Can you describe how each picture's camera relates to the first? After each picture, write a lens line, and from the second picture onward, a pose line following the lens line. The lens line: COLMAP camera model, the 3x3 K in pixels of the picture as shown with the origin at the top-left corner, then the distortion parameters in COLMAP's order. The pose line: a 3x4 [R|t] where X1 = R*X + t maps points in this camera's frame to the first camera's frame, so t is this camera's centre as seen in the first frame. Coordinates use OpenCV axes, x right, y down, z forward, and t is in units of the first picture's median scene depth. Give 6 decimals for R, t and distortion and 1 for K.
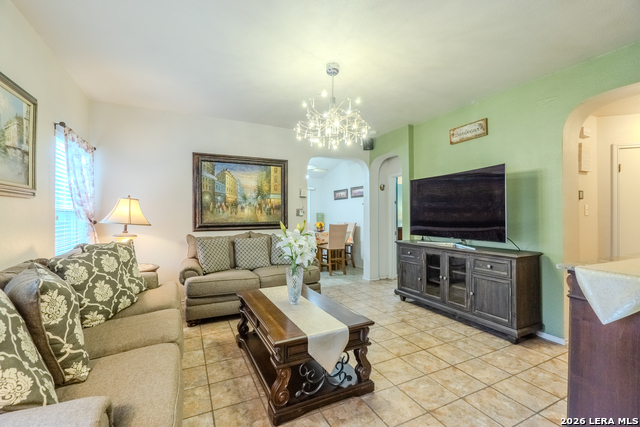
lens RADIAL K [[281.3, 0, 323.0], [0, 281.3, 214.8], [0, 0, 1]] dist [0.000378, 0.000148]
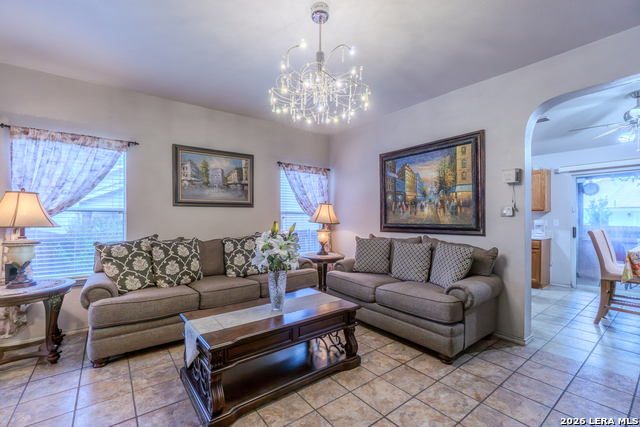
lens RADIAL K [[281.3, 0, 321.3], [0, 281.3, 219.3], [0, 0, 1]] dist [0.000378, 0.000148]
pose [[0.180900, 0.010620, -0.983444, 0.485643], [0.004773, 0.999920, 0.011676, 0.001904], [0.983490, -0.006806, 0.180835, 0.565741]]
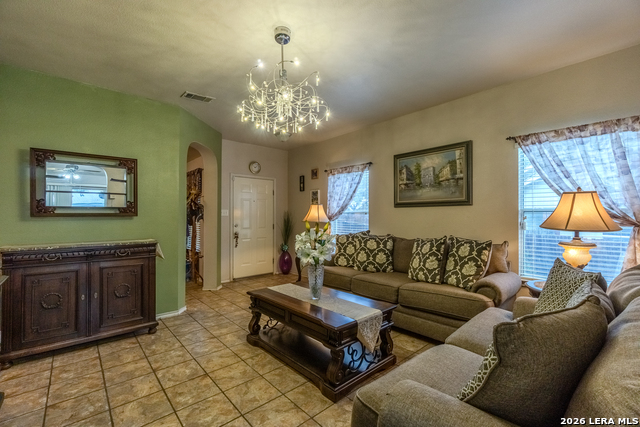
lens RADIAL K [[281.3, 0, 318.4], [0, 281.3, 215.6], [0, 0, 1]] dist [0.000378, 0.000148]
pose [[-0.968875, -0.000636, -0.247548, 0.086996], [0.001482, 0.999964, -0.008369, 0.005977], [0.247544, -0.008475, -0.968840, 1.172083]]
